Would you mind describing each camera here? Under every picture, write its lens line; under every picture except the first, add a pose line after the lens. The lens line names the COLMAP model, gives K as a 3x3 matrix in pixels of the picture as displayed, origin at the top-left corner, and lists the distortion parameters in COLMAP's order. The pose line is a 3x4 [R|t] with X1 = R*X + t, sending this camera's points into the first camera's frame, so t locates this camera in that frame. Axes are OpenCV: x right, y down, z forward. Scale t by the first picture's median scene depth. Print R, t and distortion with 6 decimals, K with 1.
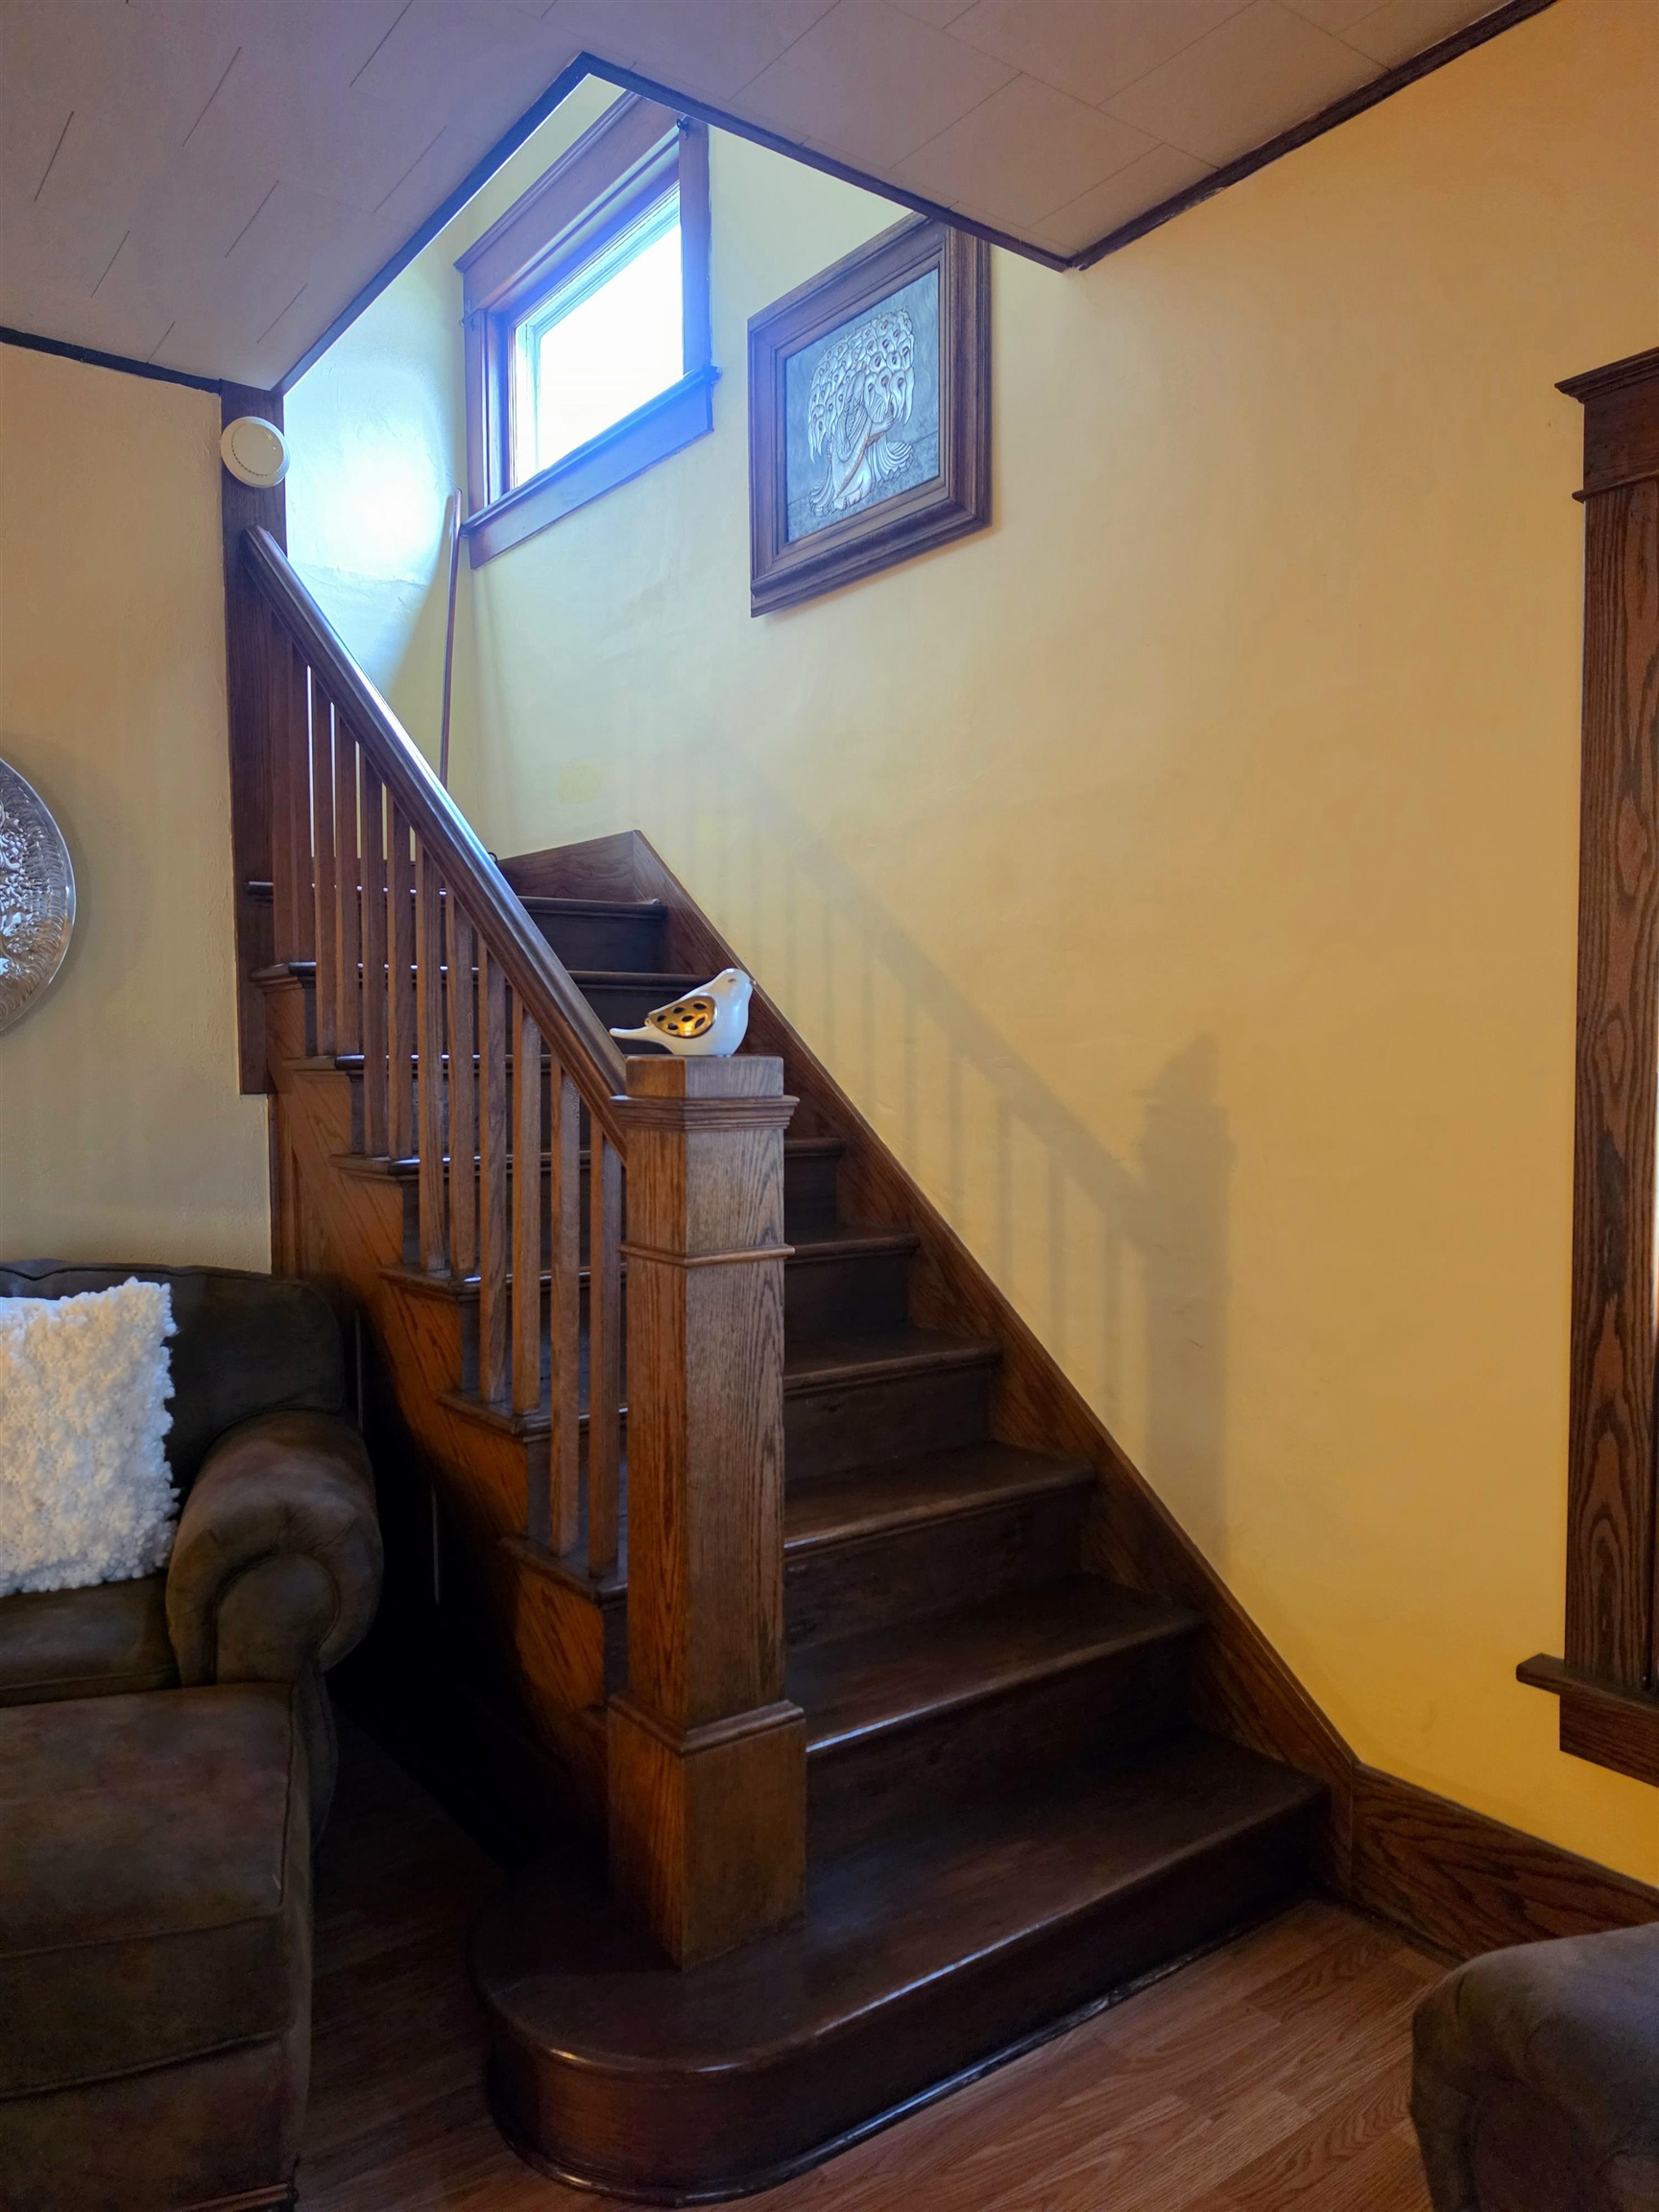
lens RADIAL K [[1559.6, 0, 827.2], [0, 1559.6, 1105.8], [0, 0, 1]] dist [0.010636, 0.001158]
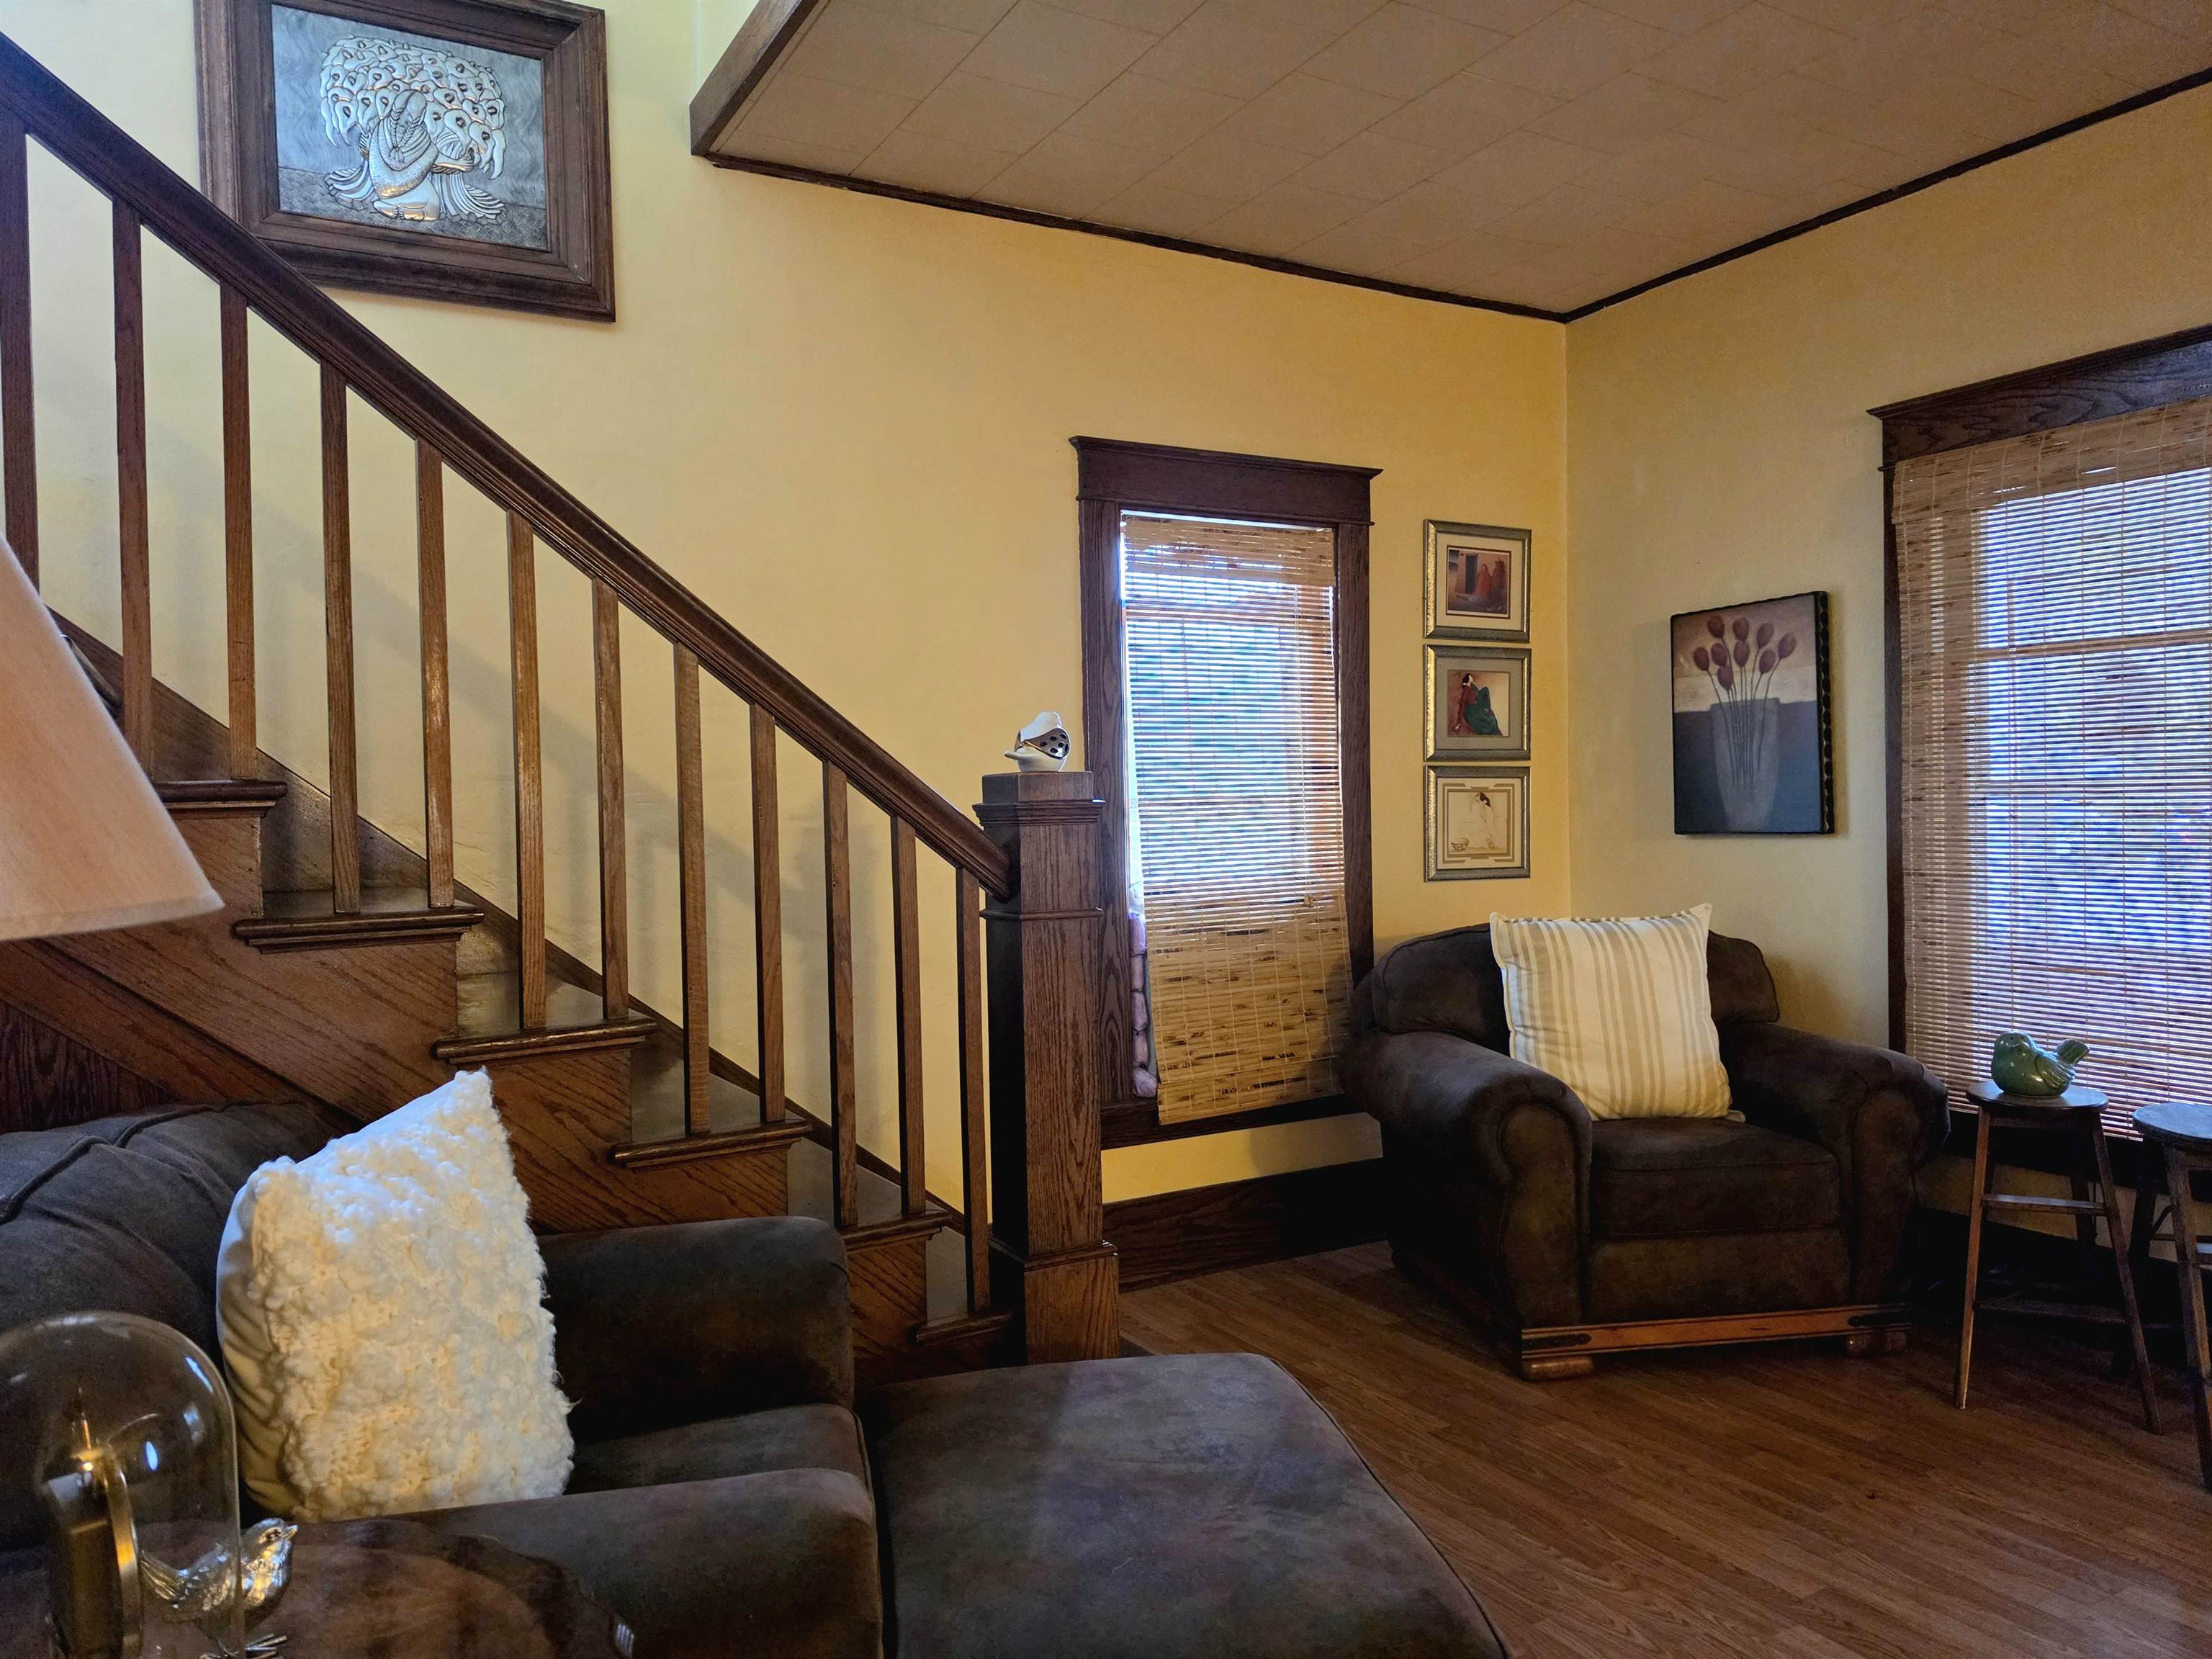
lens RADIAL K [[1559.6, 0, 1103.2], [0, 1559.6, 832.3], [0, 0, 1]] dist [0.010636, 0.001158]
pose [[0.106172, -0.014143, 0.994247, -1.442030], [0.056851, 0.998350, 0.008131, 0.013069], [-0.992721, 0.055661, 0.106801, 0.788562]]
